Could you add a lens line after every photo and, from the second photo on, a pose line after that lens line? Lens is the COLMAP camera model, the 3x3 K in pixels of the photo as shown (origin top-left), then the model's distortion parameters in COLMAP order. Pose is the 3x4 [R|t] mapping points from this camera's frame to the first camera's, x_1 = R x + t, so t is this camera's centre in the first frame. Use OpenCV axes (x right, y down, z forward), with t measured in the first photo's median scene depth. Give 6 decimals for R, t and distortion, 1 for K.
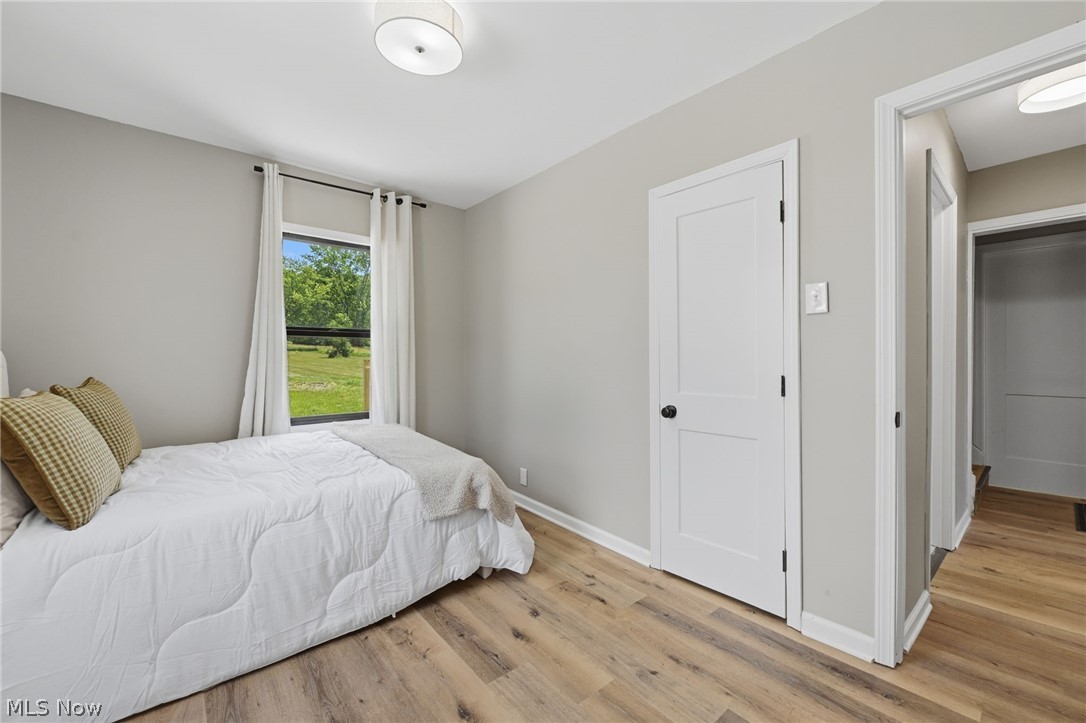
lens RADIAL K [[431.7, 0, 543.1], [0, 431.7, 357.6], [0, 0, 1]] dist [0.000831, 0.000101]
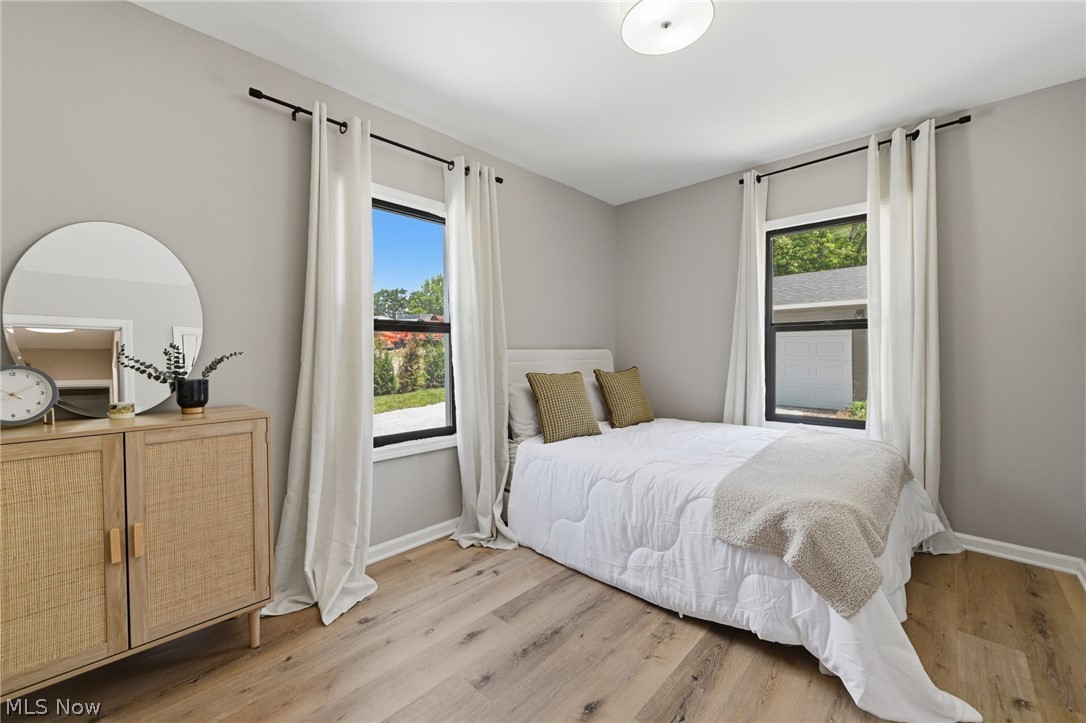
lens RADIAL K [[431.7, 0, 546.8], [0, 431.7, 361.3], [0, 0, 1]] dist [0.000831, 0.000101]
pose [[0.131282, 0.015780, -0.991219, 0.597320], [-0.000257, 0.999874, 0.015884, 0.003406], [0.991345, -0.001830, 0.131269, 0.586699]]
